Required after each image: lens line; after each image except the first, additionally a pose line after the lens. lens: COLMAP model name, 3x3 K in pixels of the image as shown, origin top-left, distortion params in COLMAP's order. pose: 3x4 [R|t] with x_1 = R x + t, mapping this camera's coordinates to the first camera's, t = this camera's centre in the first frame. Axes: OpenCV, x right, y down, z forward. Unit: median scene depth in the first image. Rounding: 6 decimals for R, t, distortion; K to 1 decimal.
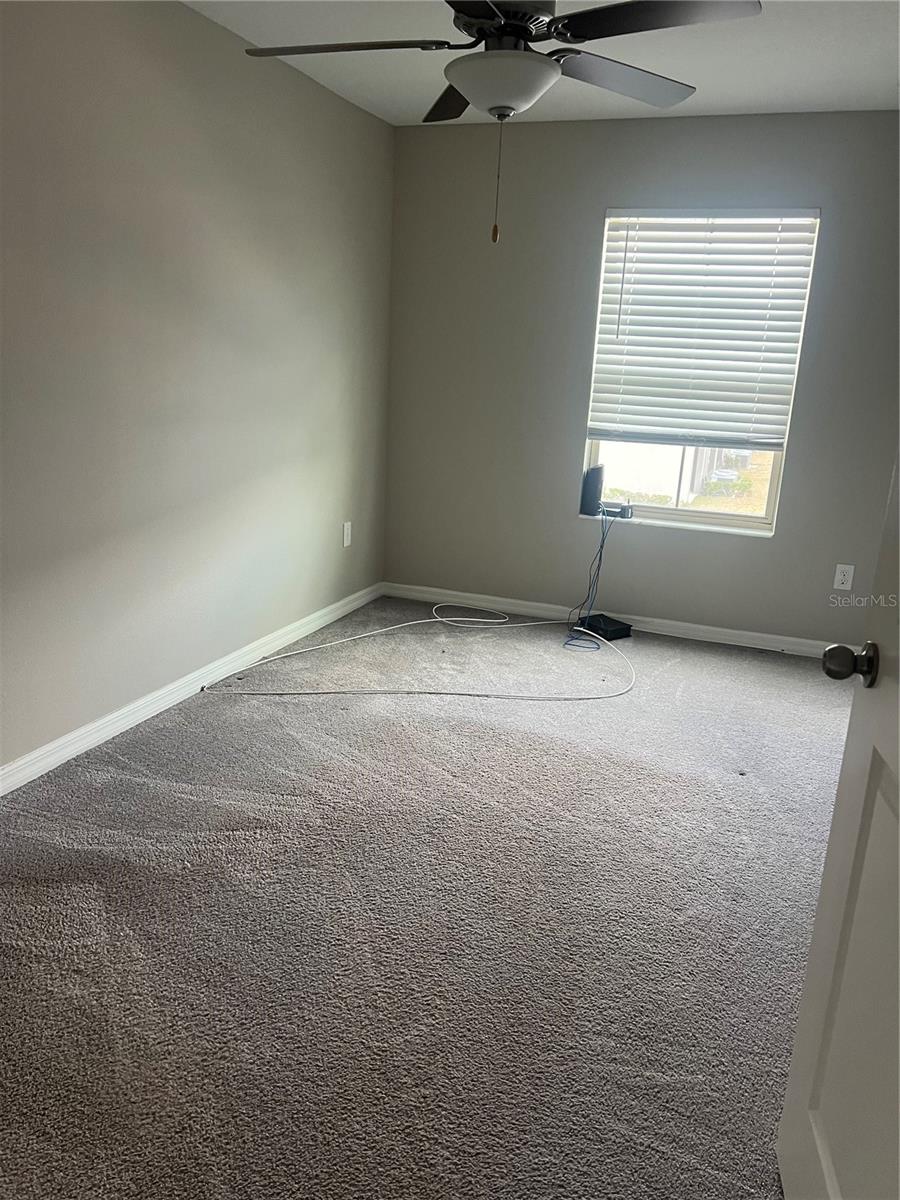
lens RADIAL K [[902.9, 0, 465.6], [0, 902.9, 600.0], [0, 0, 1]] dist [0.061887, -0.079321]
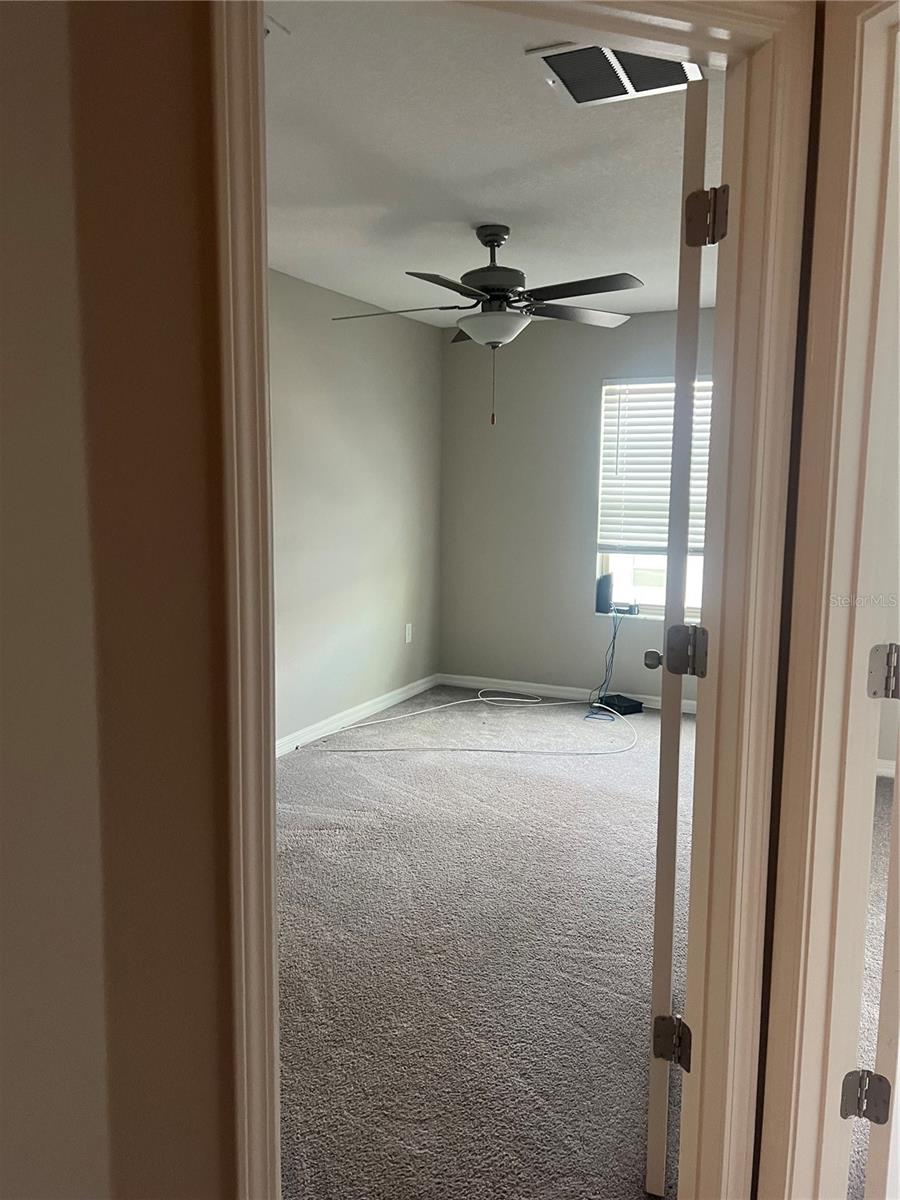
lens RADIAL K [[902.9, 0, 463.1], [0, 902.9, 572.5], [0, 0, 1]] dist [0.061887, -0.079321]
pose [[0.995520, -0.034689, -0.087958, 0.088876], [0.019468, 0.985536, -0.168343, 0.085991], [0.092526, 0.165877, 0.981796, -0.369396]]
